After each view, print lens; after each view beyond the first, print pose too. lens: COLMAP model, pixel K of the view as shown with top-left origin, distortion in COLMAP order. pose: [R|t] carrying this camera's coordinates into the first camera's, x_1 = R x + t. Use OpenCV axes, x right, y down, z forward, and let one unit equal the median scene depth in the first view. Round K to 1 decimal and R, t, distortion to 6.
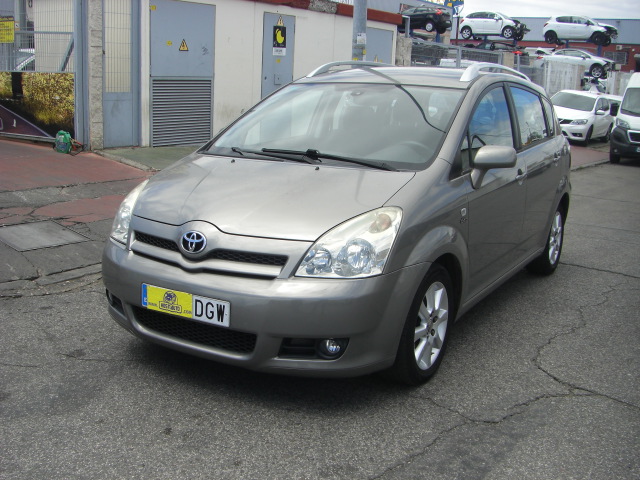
lens RADIAL K [[724.6, 0, 303.0], [0, 724.6, 271.5], [0, 0, 1]] dist [-0.193081, 0.134110]
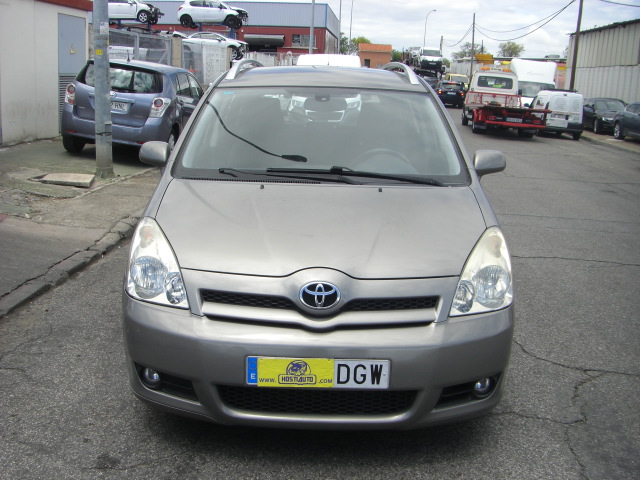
lens RADIAL K [[724.6, 0, 303.0], [0, 724.6, 271.5], [0, 0, 1]] dist [-0.193081, 0.134110]
pose [[0.860268, -0.137343, 0.490995, -0.518294], [0.126211, 0.990426, 0.055912, -0.105638], [-0.493974, 0.013870, 0.869366, 0.276269]]
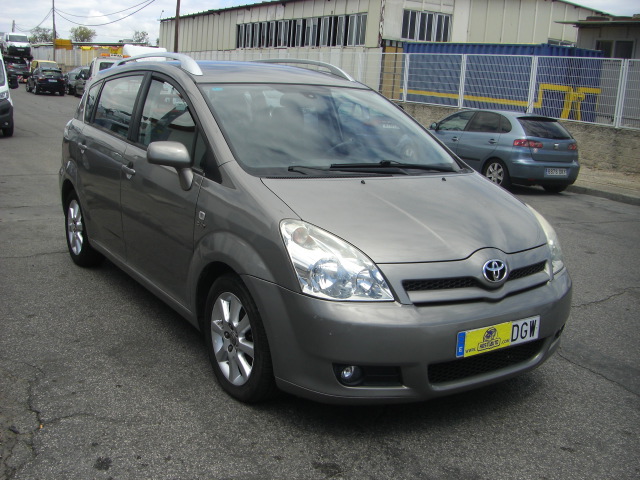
lens RADIAL K [[724.6, 0, 303.0], [0, 724.6, 271.5], [0, 0, 1]] dist [-0.193081, 0.134110]
pose [[0.433961, -0.237936, 0.868944, -1.001295], [0.189898, 0.966984, 0.169944, -0.229599], [-0.880691, 0.091262, 0.464817, 0.718507]]
